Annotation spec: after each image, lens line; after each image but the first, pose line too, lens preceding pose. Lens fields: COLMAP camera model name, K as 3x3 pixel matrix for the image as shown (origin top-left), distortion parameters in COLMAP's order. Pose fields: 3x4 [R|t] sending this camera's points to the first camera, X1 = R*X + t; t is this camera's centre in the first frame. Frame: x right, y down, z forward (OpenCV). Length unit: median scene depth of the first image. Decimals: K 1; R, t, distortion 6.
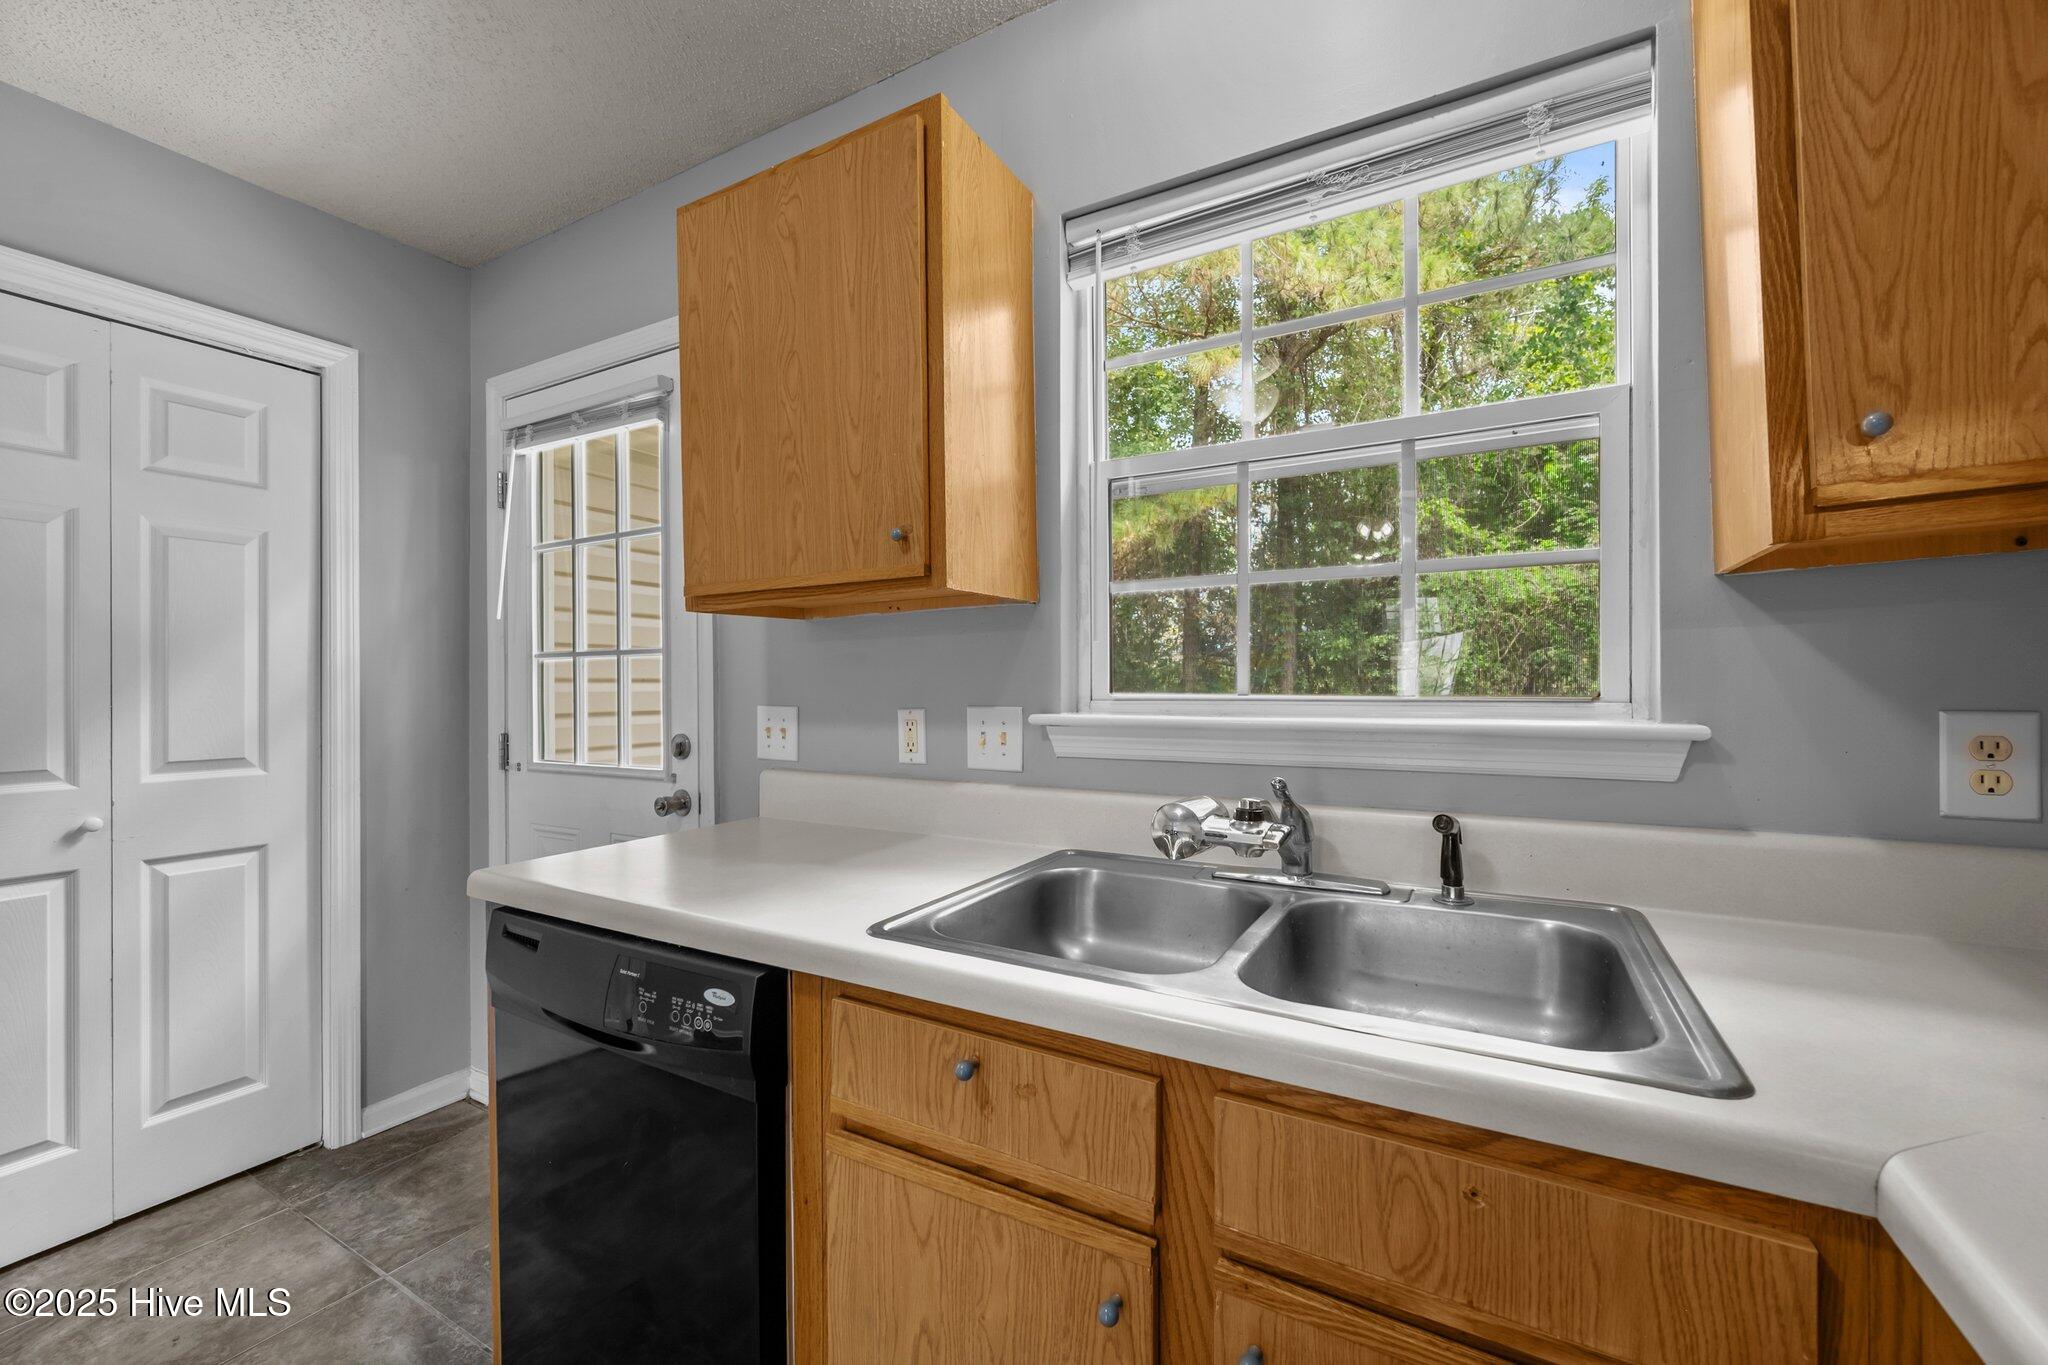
lens RADIAL K [[816.5, 0, 1029.9], [0, 816.5, 684.9], [0, 0, 1]] dist [-0.000979, -0.000253]
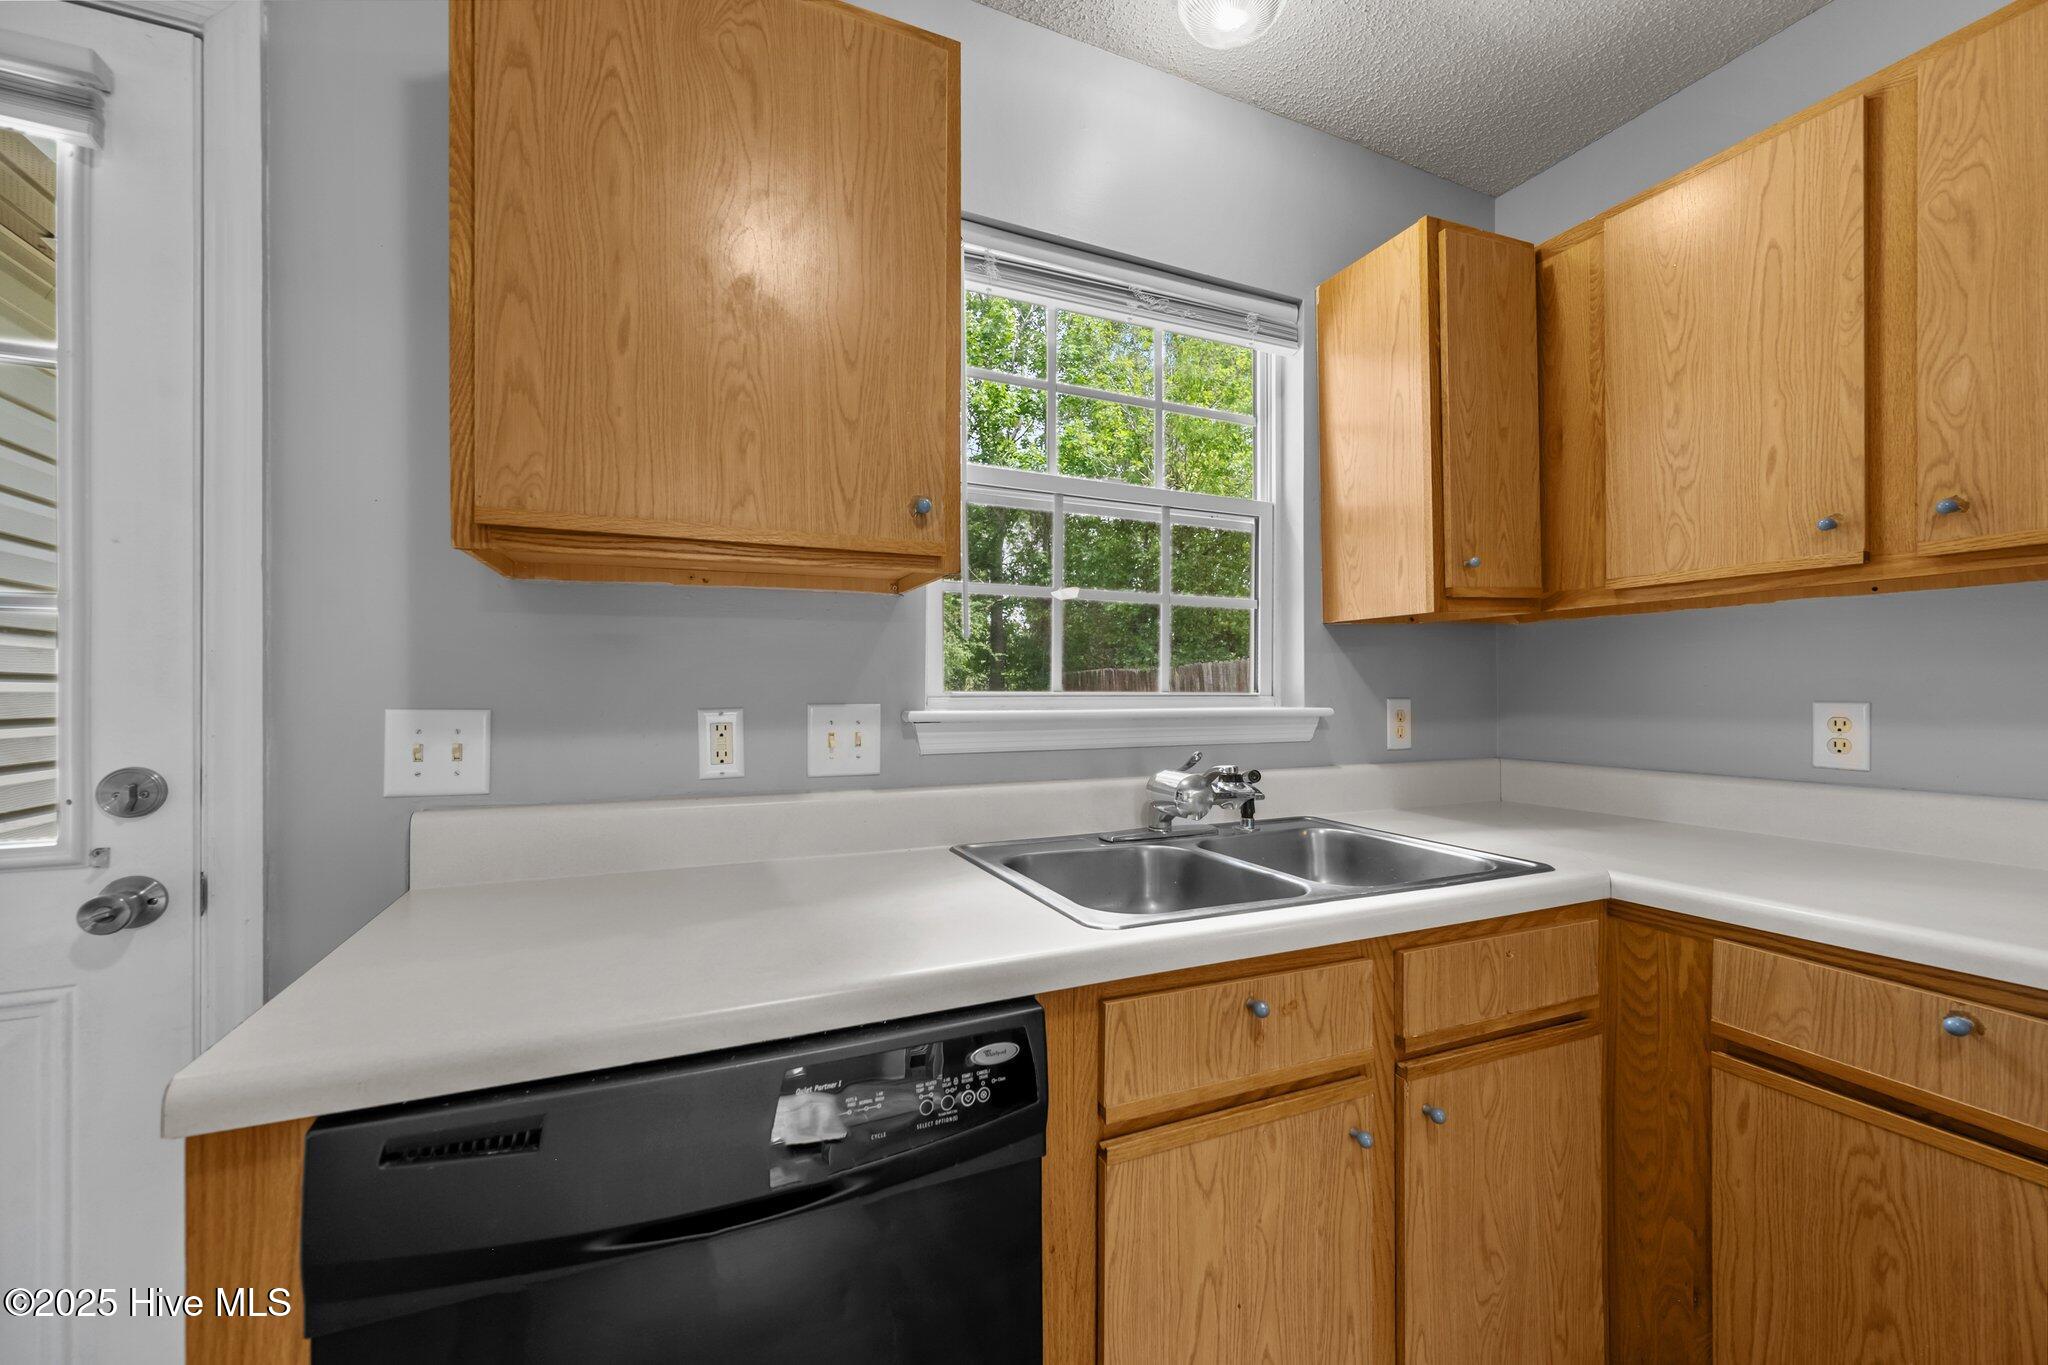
lens RADIAL K [[807.0, 0, 1027.1], [0, 807.0, 689.5], [0, 0, 1]] dist [0.000269, 0.000107]
pose [[0.596903, 0.008735, 0.802266, -0.661376], [-0.002238, 0.999955, -0.009222, 0.018847], [-0.802310, 0.003709, 0.596896, 0.324512]]
